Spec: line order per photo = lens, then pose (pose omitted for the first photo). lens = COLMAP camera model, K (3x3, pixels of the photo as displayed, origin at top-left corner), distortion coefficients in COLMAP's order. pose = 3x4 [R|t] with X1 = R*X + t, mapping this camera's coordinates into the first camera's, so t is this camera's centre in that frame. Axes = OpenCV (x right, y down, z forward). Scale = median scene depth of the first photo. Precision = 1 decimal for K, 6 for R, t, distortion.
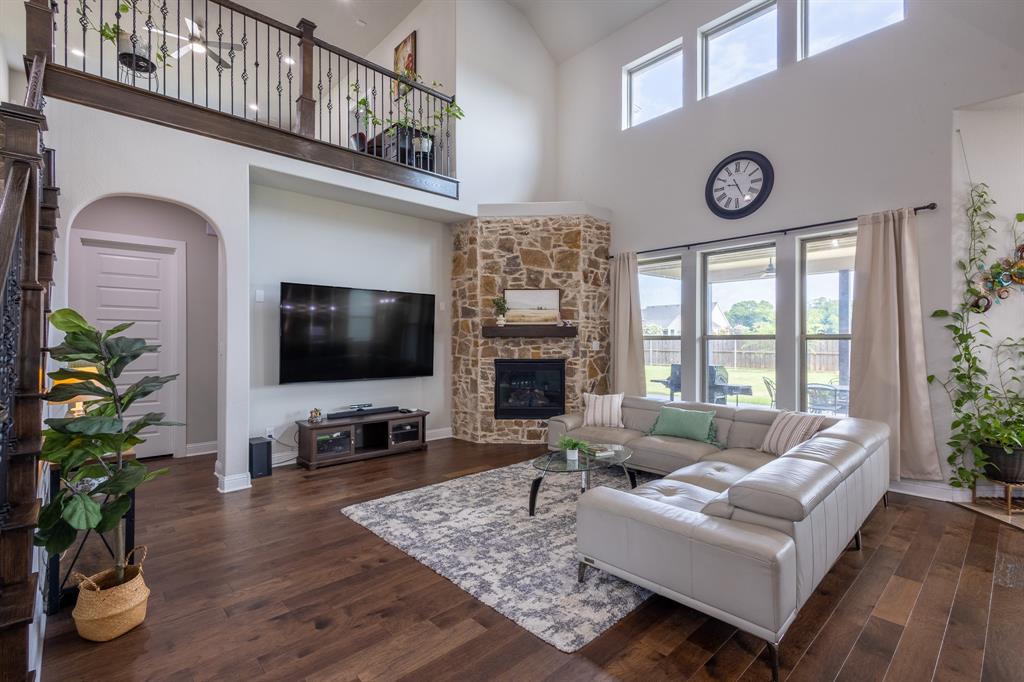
lens RADIAL K [[468.1, 0, 511.6], [0, 468.1, 338.2], [0, 0, 1]] dist [0.014101, -0.004827]
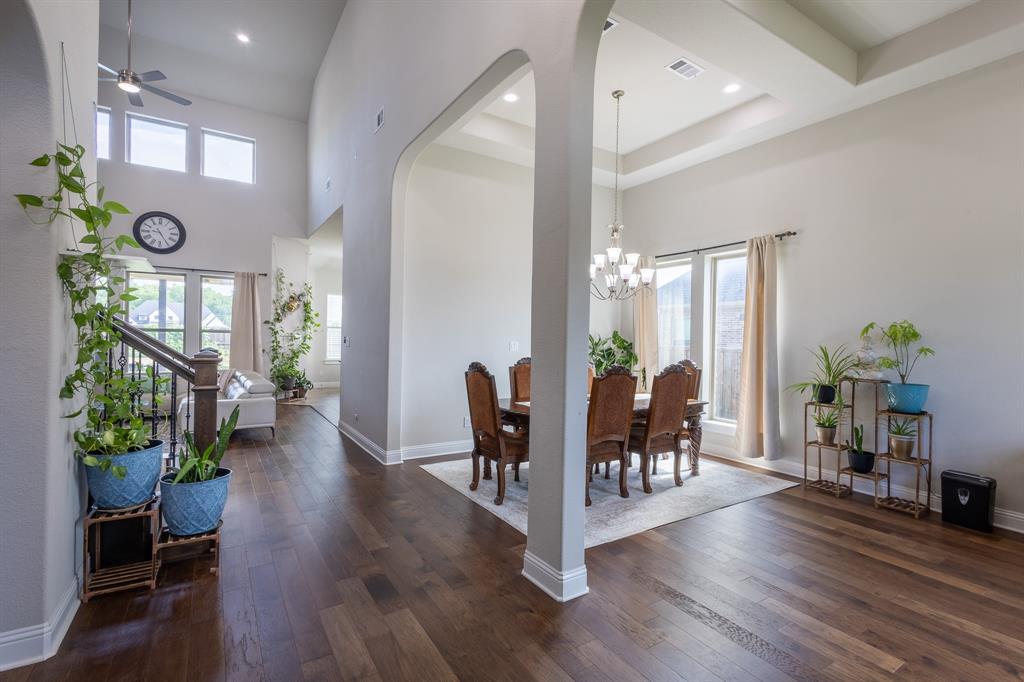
lens RADIAL K [[468.1, 0, 508.4], [0, 468.1, 340.4], [0, 0, 1]] dist [0.014101, -0.004827]
pose [[0.181918, -0.005181, 0.983300, -0.725105], [-0.021999, 0.999714, 0.009337, -0.006888], [-0.983068, -0.023331, 0.181752, -0.365814]]
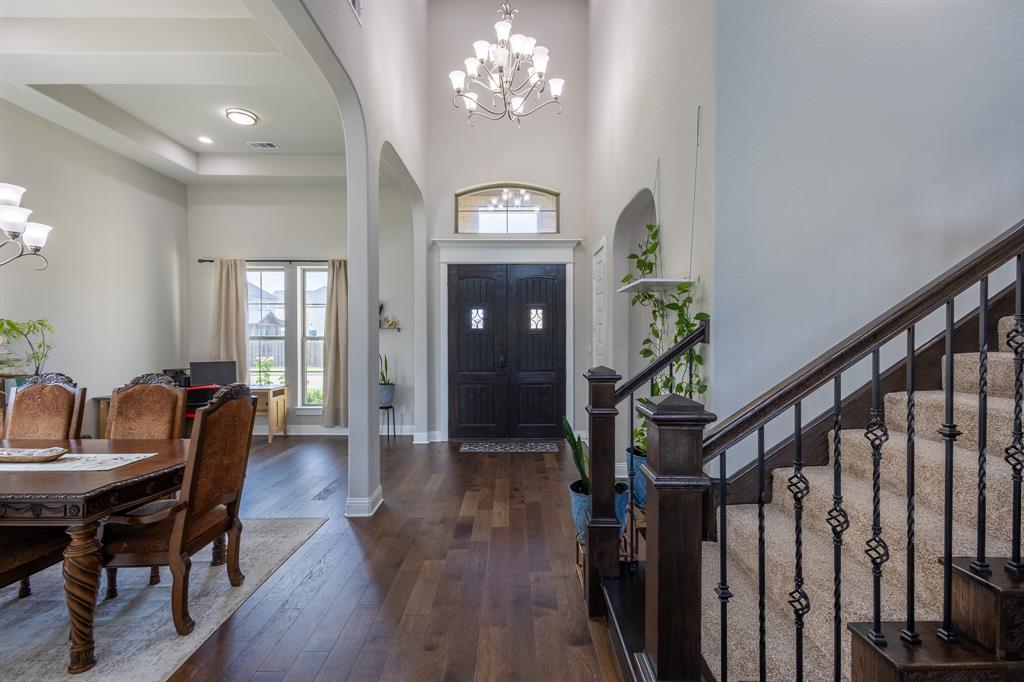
lens RADIAL K [[468.1, 0, 512.4], [0, 468.1, 340.1], [0, 0, 1]] dist [0.014101, -0.004827]
pose [[-0.676650, 0.003868, -0.736295, 0.031709], [0.002451, 0.999992, 0.003001, -0.008674], [0.736301, 0.000227, -0.676654, 0.235255]]
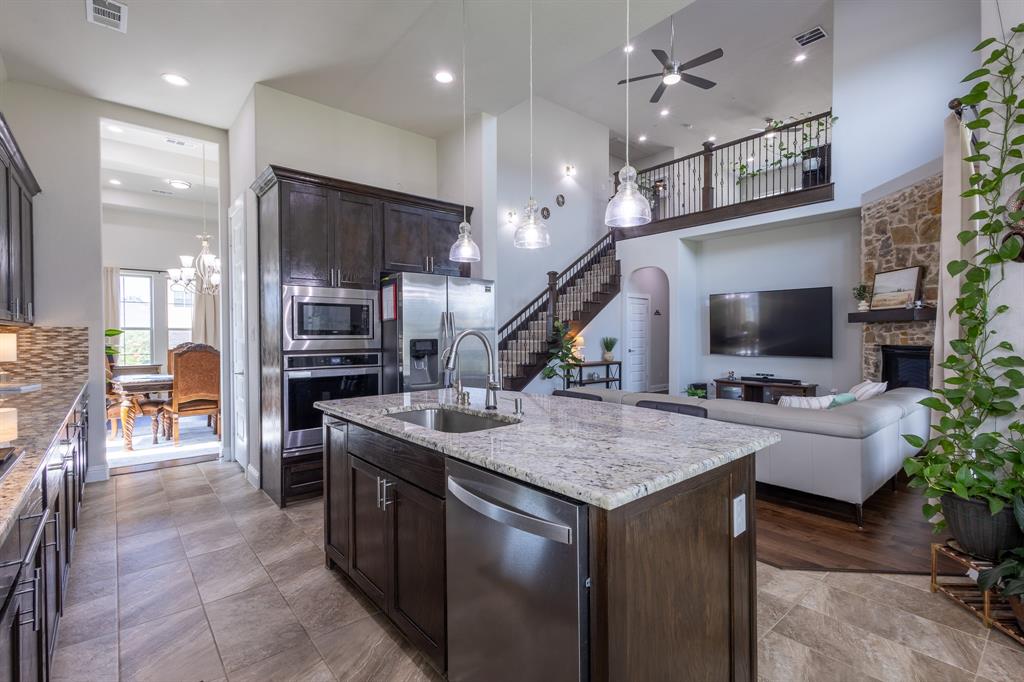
lens RADIAL K [[468.1, 0, 513.6], [0, 468.1, 339.0], [0, 0, 1]] dist [0.014101, -0.004827]
pose [[-0.042105, 0.009363, -0.999069, 1.008161], [0.007941, 0.999928, 0.009037, 0.017270], [0.999082, -0.007553, -0.042176, 0.279959]]
